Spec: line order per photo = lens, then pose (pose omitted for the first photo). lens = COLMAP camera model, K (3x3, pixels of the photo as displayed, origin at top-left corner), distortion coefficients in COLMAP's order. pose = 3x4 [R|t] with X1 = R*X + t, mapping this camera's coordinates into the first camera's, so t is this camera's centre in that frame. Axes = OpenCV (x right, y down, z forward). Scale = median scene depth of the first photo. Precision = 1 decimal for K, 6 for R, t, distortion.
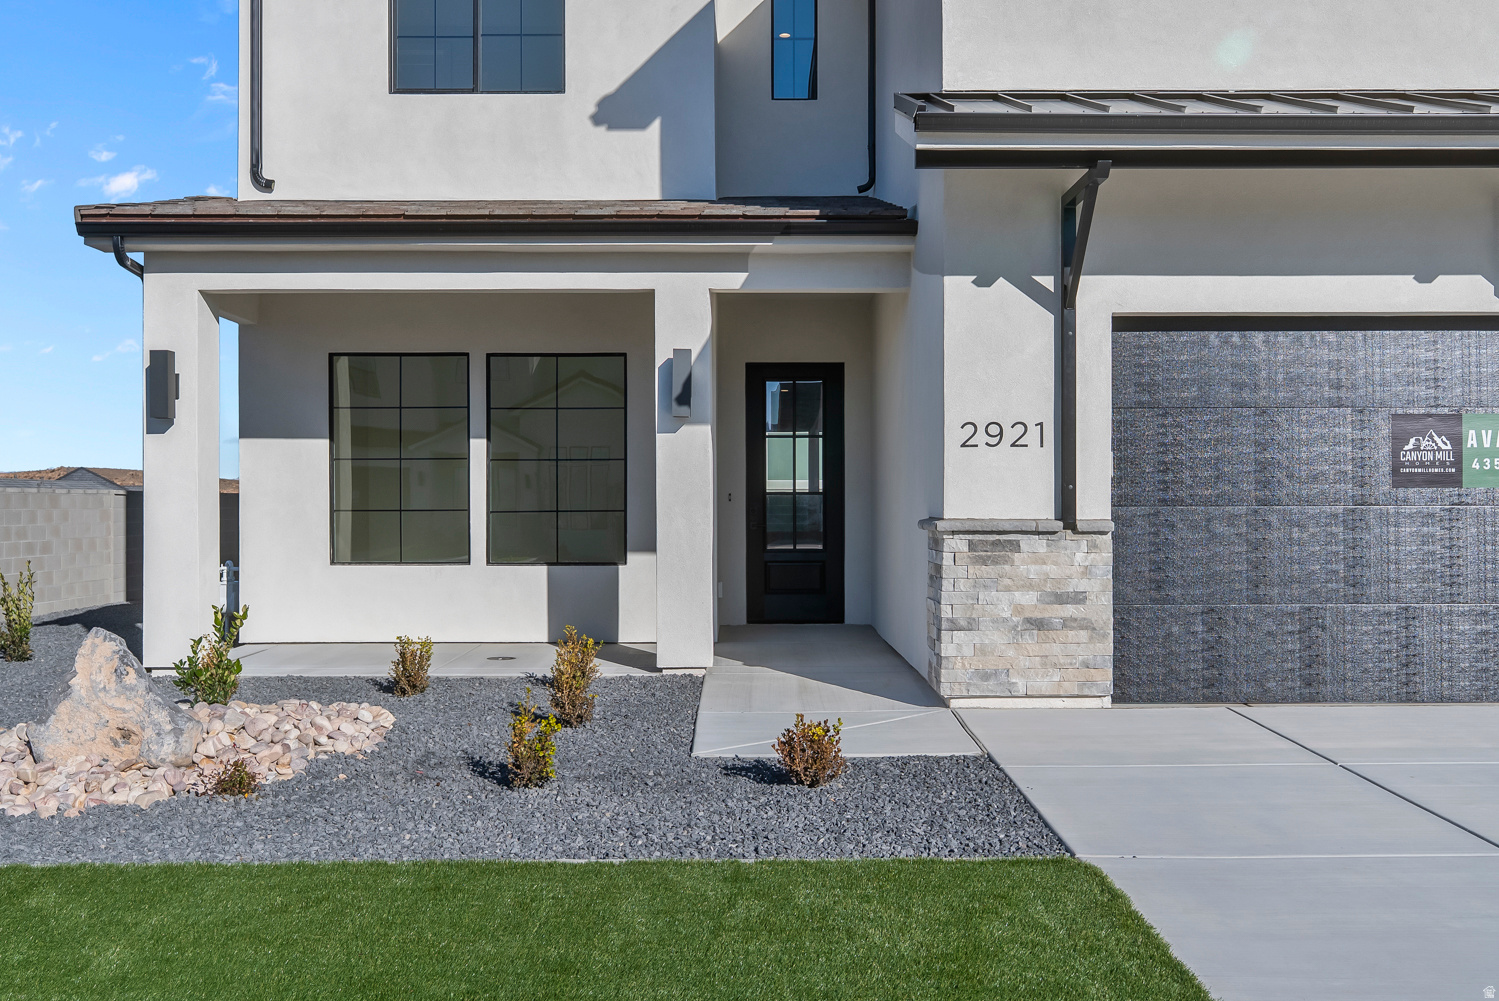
lens RADIAL K [[1377.0, 0, 745.5], [0, 1377.0, 502.7], [0, 0, 1]] dist [0.002692, 0.000000]
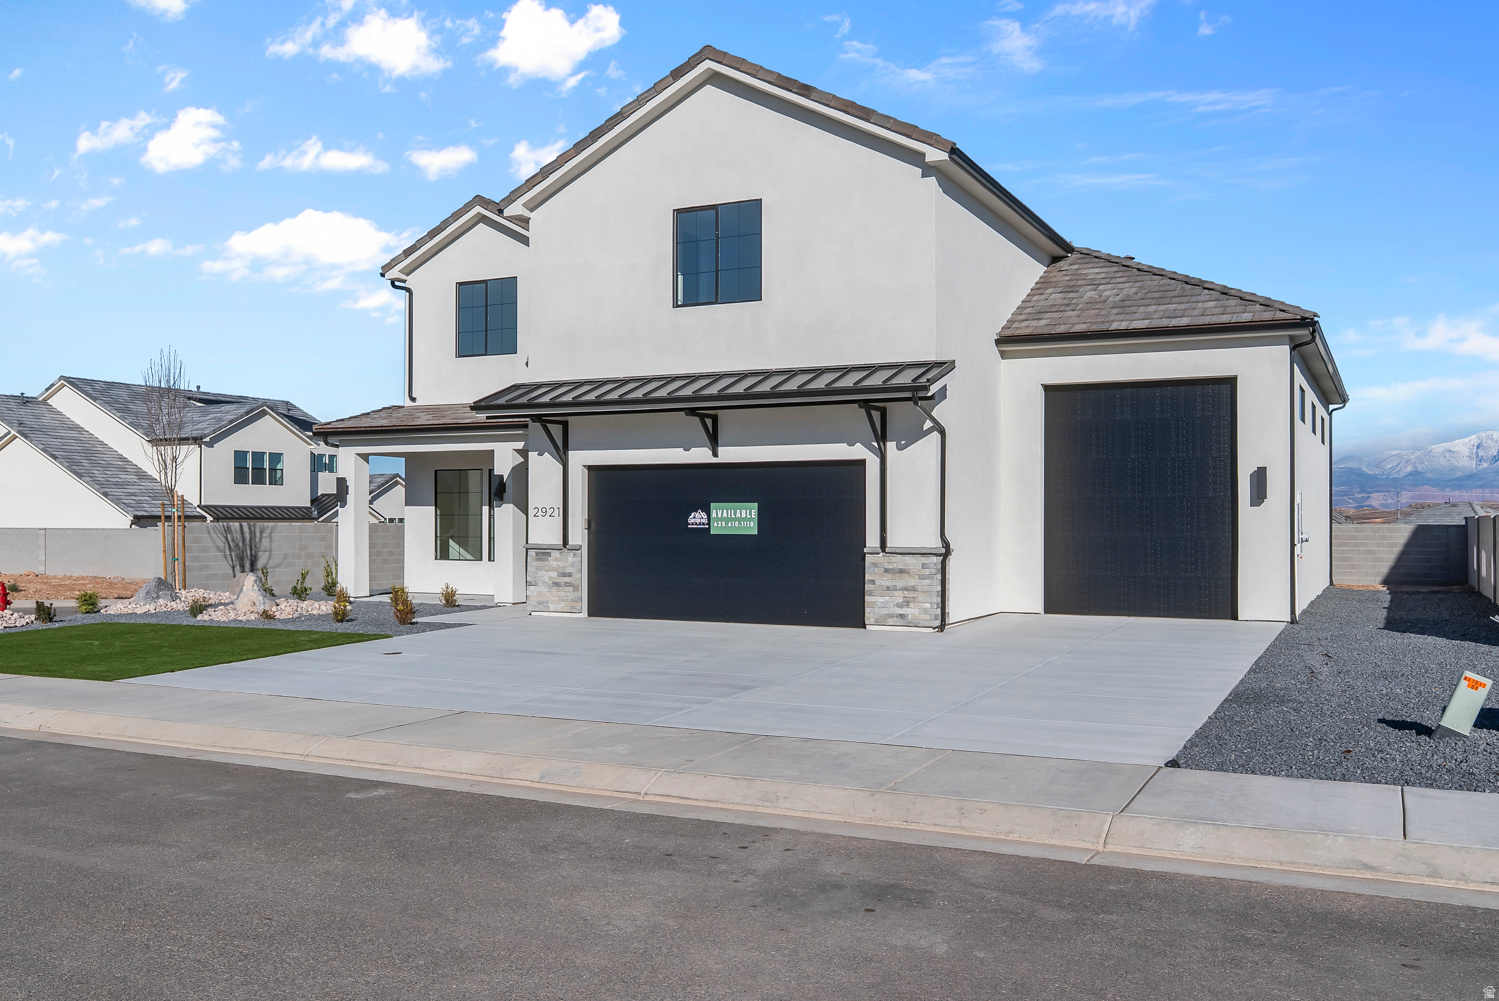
lens RADIAL K [[1310.4, 0, 750.3], [0, 1310.4, 505.4], [0, 0, 1]] dist [-0.019470, 0.001772]
pose [[0.896639, 0.000420, -0.442763, 1.625099], [-0.006813, 0.999894, -0.012849, -0.031743], [0.442710, 0.014537, 0.896547, -1.057834]]
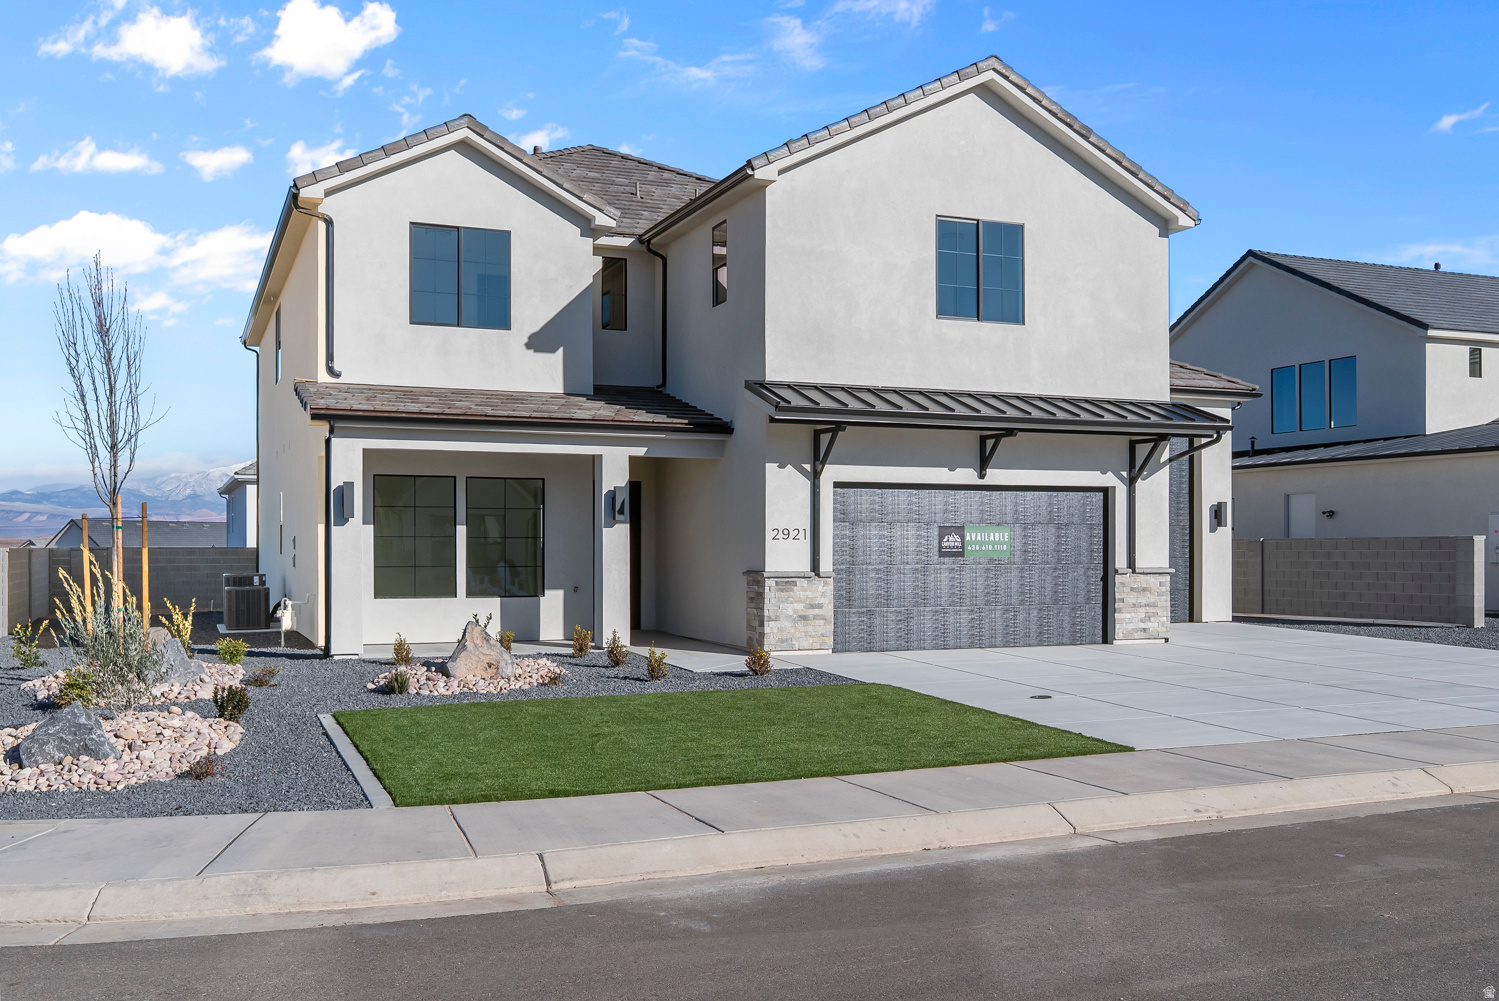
lens RADIAL K [[1377.0, 0, 770.0], [0, 1377.0, 536.0], [0, 0, 1]] dist [0.002692, 0.000000]
pose [[0.920495, 0.005920, 0.390710, -0.717454], [-0.002916, 0.999961, -0.008282, -0.027267], [-0.390744, 0.006484, 0.920476, -1.055019]]
